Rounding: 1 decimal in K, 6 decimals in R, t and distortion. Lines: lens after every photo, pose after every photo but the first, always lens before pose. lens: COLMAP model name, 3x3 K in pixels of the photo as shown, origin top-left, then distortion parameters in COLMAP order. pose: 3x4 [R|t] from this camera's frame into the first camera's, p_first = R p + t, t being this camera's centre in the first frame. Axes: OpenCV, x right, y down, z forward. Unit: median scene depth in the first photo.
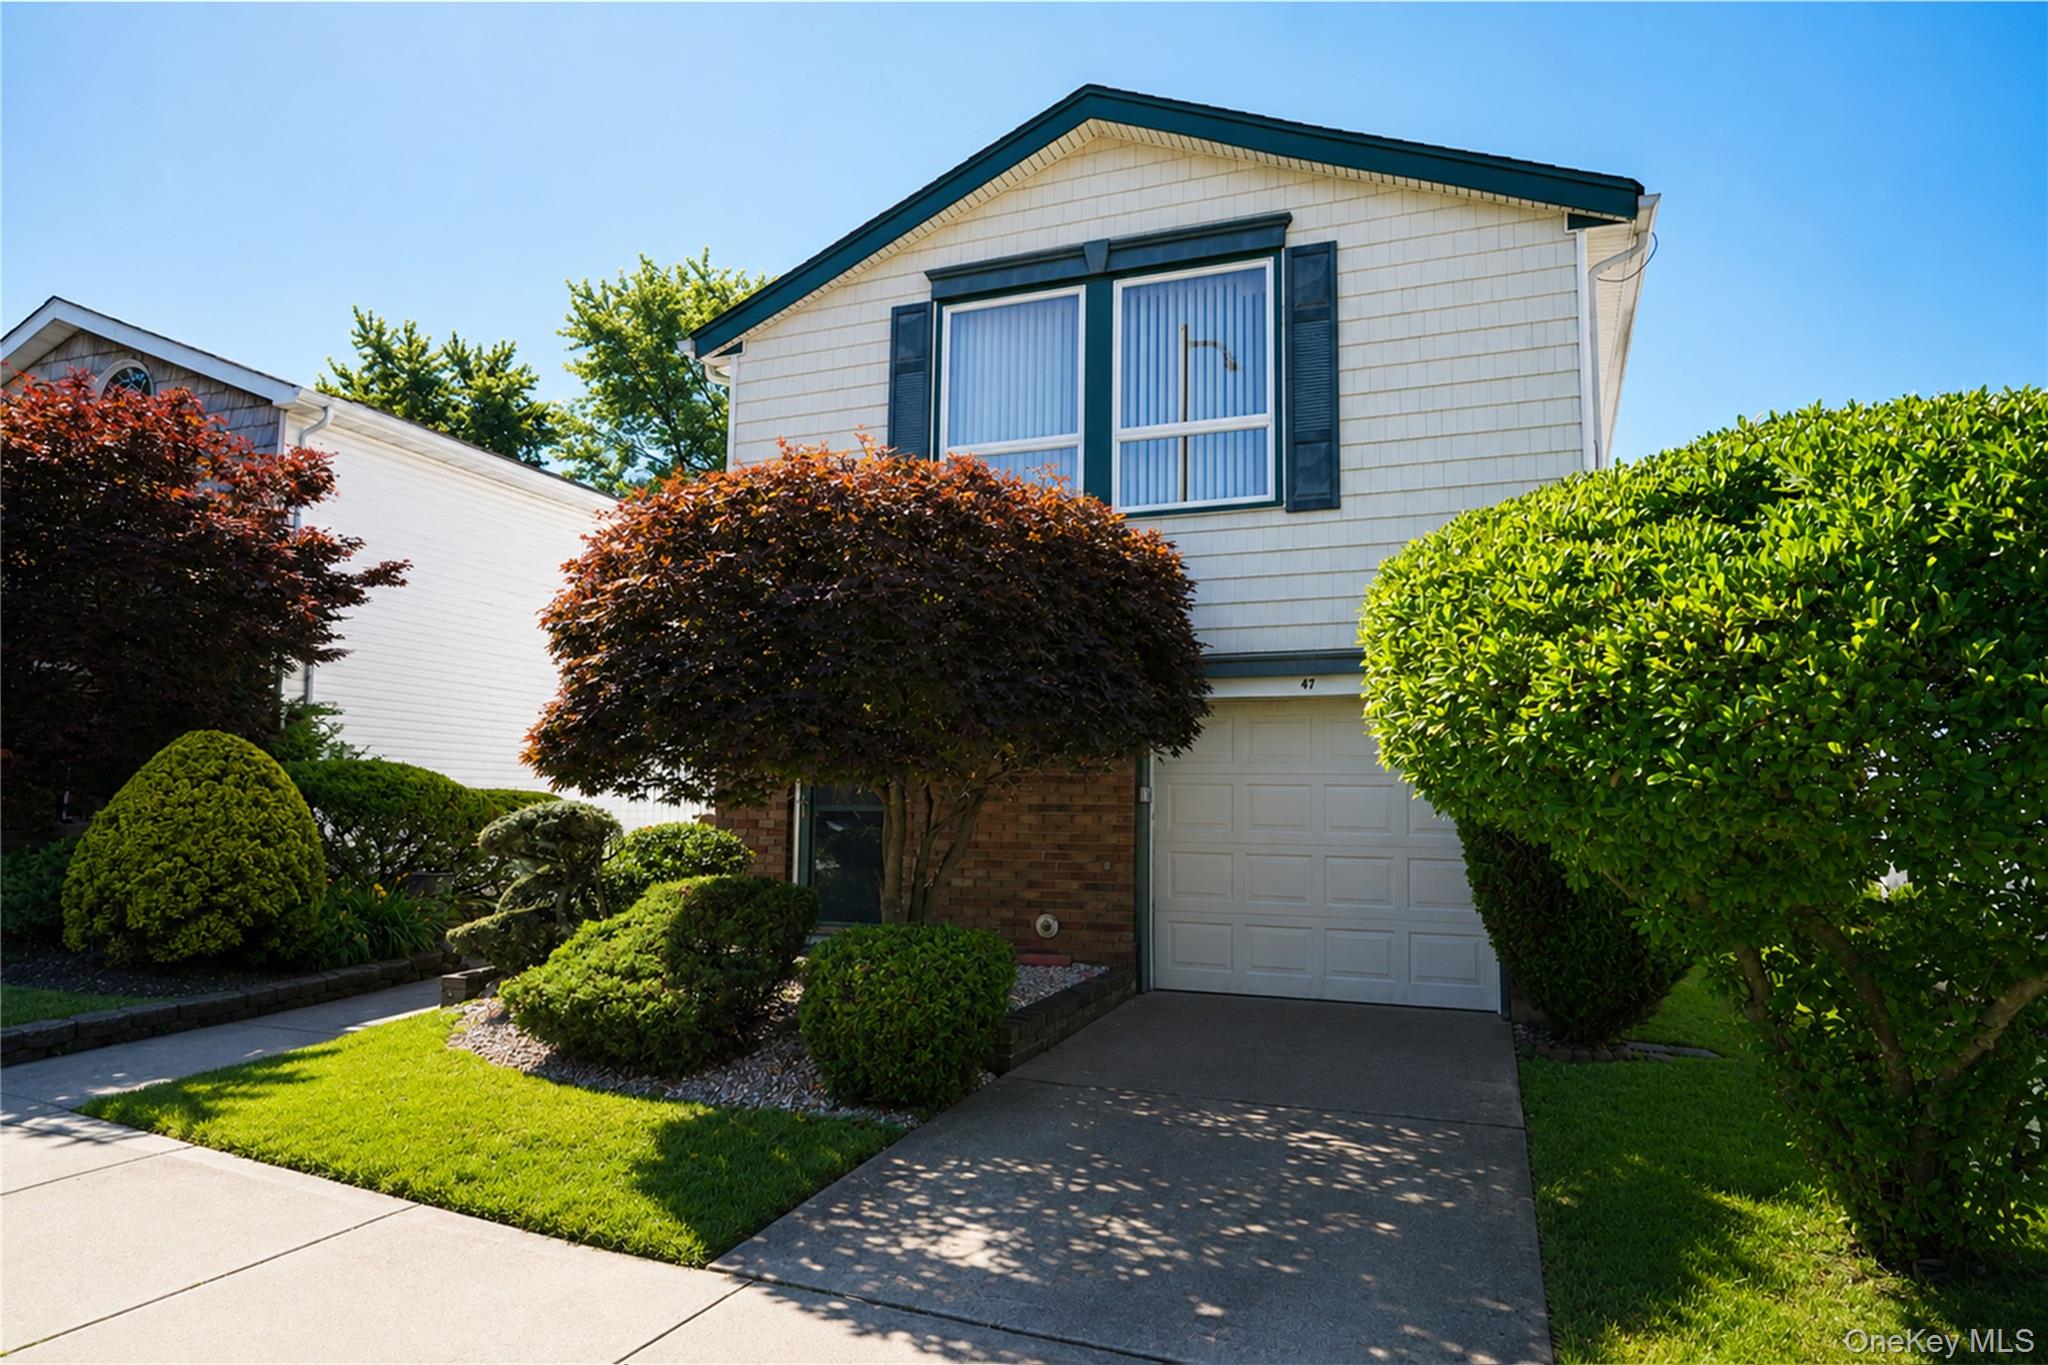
lens RADIAL K [[1243.4, 0, 1007.1], [0, 1243.4, 679.3], [0, 0, 1]] dist [-0.018077, -0.002174]
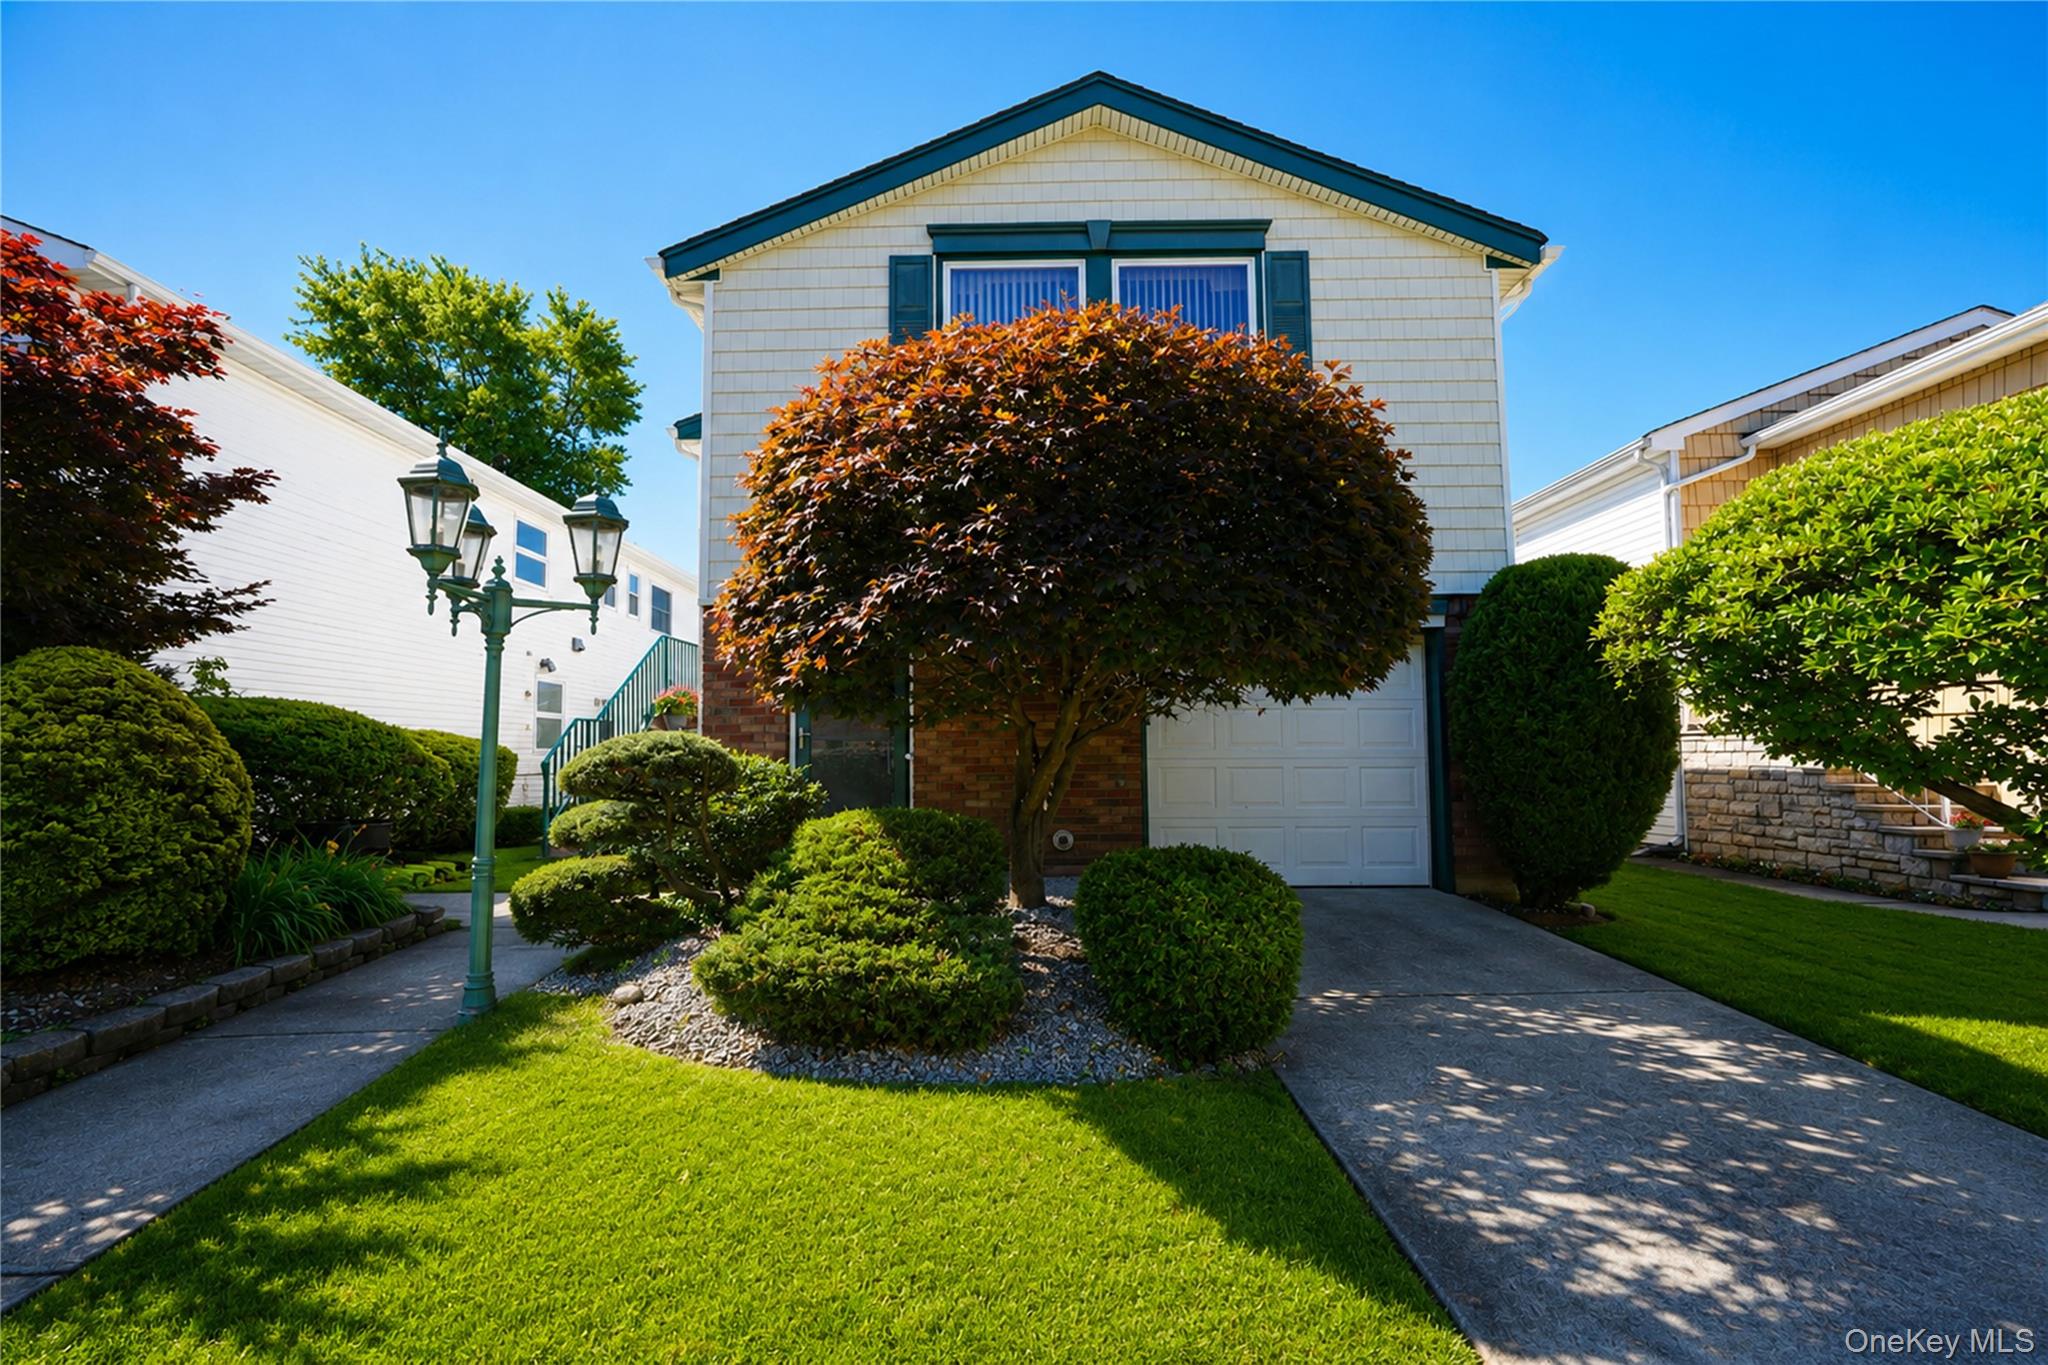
lens RADIAL K [[898.1, 0, 1034.9], [0, 898.1, 684.2], [0, 0, 1]] dist [-0.000923, -0.002724]
pose [[0.931087, 0.002861, 0.364786, -0.270919], [-0.016853, 0.999239, 0.035181, 0.032031], [-0.364407, -0.038904, 0.930427, 0.262627]]
